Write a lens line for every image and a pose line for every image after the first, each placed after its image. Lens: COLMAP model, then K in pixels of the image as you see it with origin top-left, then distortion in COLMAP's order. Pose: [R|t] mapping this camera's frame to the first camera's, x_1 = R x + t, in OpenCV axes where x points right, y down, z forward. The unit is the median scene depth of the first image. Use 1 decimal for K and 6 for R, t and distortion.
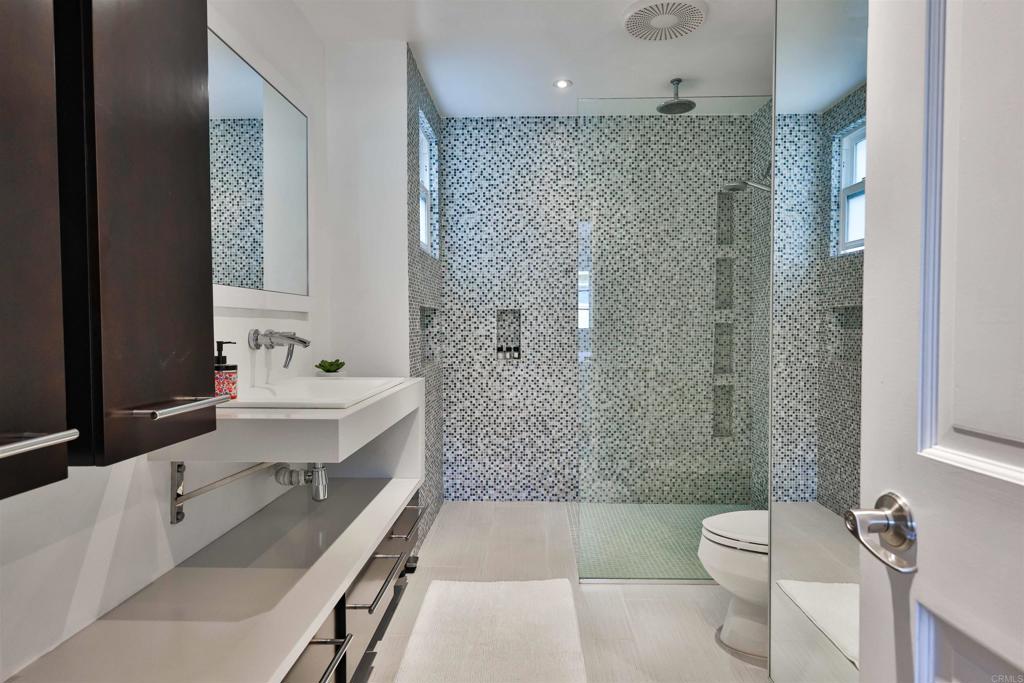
lens RADIAL K [[563.9, 0, 511.4], [0, 563.9, 339.2], [0, 0, 1]] dist [0.000931, -0.000268]
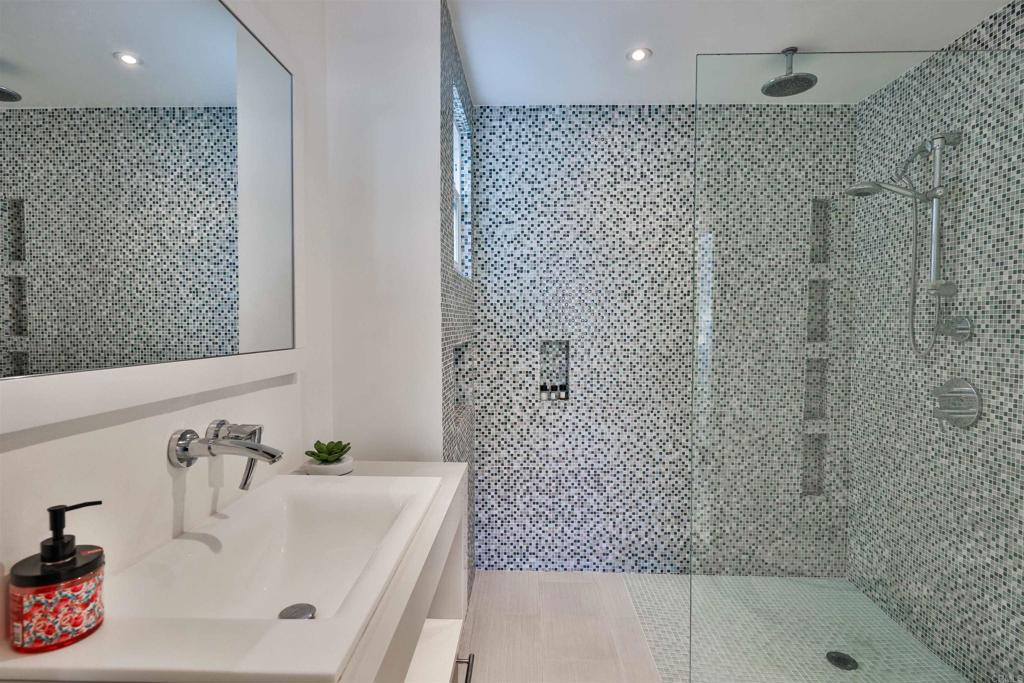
lens RADIAL K [[500.3, 0, 512.6], [0, 500.3, 340.8], [0, 0, 1]] dist [-0.001241, 0.000411]
pose [[0.999975, 0.002991, 0.006333, -0.071924], [-0.003049, 0.999953, 0.009150, -0.059397], [-0.006305, -0.009170, 0.999938, 0.270959]]
